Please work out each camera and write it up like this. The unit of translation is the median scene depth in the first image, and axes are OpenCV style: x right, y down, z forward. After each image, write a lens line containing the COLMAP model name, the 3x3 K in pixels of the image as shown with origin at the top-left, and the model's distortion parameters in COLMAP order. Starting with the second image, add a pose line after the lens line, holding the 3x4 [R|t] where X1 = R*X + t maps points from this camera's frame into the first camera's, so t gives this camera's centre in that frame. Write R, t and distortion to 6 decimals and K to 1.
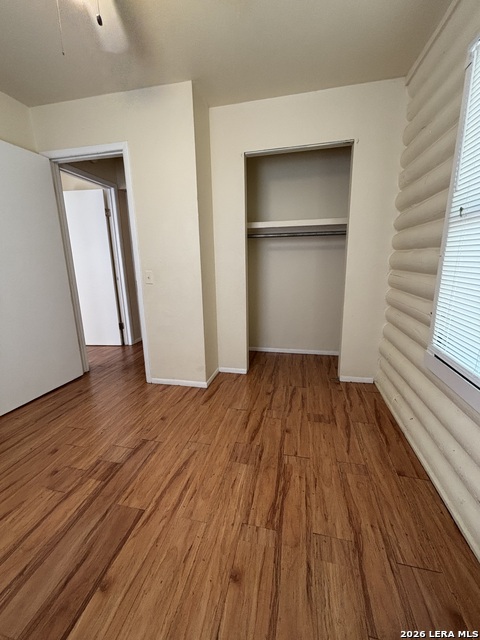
lens RADIAL K [[258.3, 0, 242.4], [0, 258.3, 318.1], [0, 0, 1]] dist [-0.000923, -0.000261]
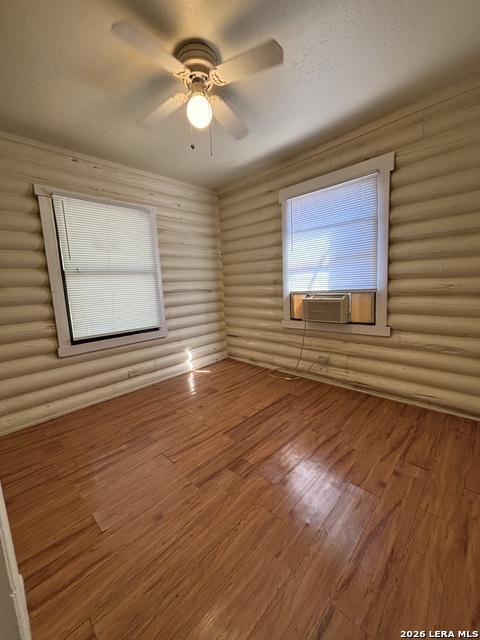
lens RADIAL K [[257.3, 0, 238.2], [0, 257.3, 318.0], [0, 0, 1]] dist [-0.000612, -0.000742]
pose [[-0.847244, -0.016967, 0.530932, -1.153856], [0.177118, 0.933271, 0.312464, -0.371311], [-0.500806, 0.358771, -0.787704, 1.728356]]
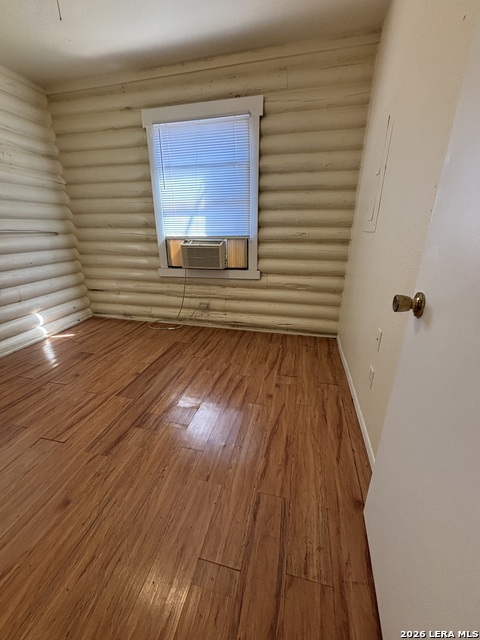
lens RADIAL K [[258.8, 0, 238.6], [0, 258.8, 317.7], [0, 0, 1]] dist [-0.000886, 0.000006]
pose [[-0.999561, 0.010925, 0.027539, -0.989919], [0.023953, 0.845051, 0.534148, -0.354301], [-0.017436, 0.534574, -0.844942, 1.755958]]
